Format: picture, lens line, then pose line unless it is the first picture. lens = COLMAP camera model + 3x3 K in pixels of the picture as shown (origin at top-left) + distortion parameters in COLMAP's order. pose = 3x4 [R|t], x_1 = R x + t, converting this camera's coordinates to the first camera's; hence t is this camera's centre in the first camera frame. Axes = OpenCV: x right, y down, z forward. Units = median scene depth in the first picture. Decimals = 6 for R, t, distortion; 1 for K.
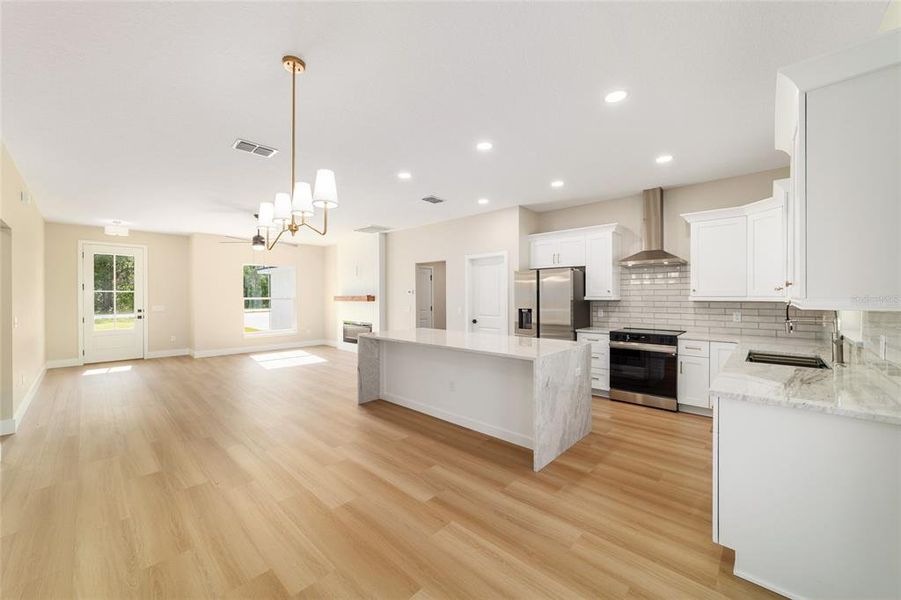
lens RADIAL K [[345.5, 0, 448.7], [0, 345.5, 298.6], [0, 0, 1]] dist [-0.019183, 0.008249]
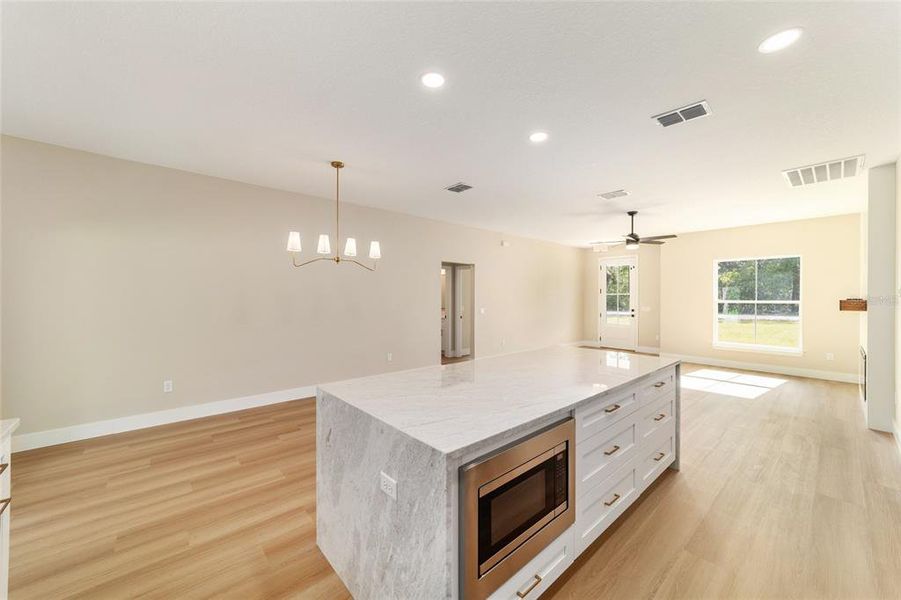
lens RADIAL K [[341.1, 0, 450.5], [0, 341.1, 300.0], [0, 0, 1]] dist [0.001373, 0.000074]
pose [[-0.087441, 0.012652, -0.996089, 0.506861], [-0.011831, 0.999836, 0.013738, -0.013173], [0.996099, 0.012986, -0.087277, 0.718619]]
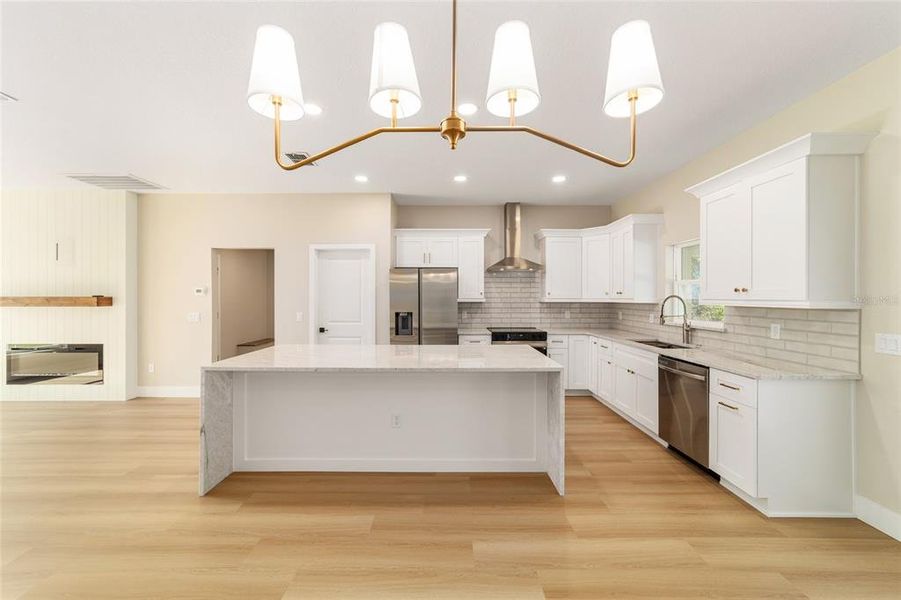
lens RADIAL K [[345.5, 0, 448.7], [0, 345.5, 298.6], [0, 0, 1]] dist [-0.019183, 0.008249]
pose [[0.730126, 0.000617, 0.683312, -0.306164], [0.002351, 0.999991, -0.003415, -0.002215], [-0.683308, 0.004100, 0.730119, 0.296839]]
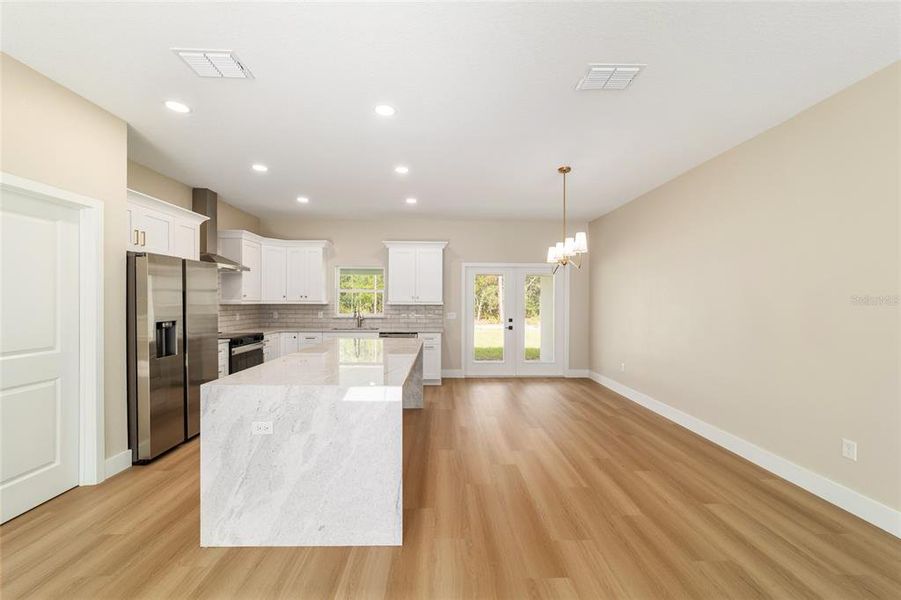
lens RADIAL K [[347.8, 0, 448.5], [0, 347.8, 304.5], [0, 0, 1]] dist [-0.001923, 0.000034]
pose [[-0.700587, -0.007110, 0.713531, -0.547896], [0.001499, 0.999933, 0.011435, -0.005072], [-0.713565, 0.009080, -0.700530, 1.118124]]
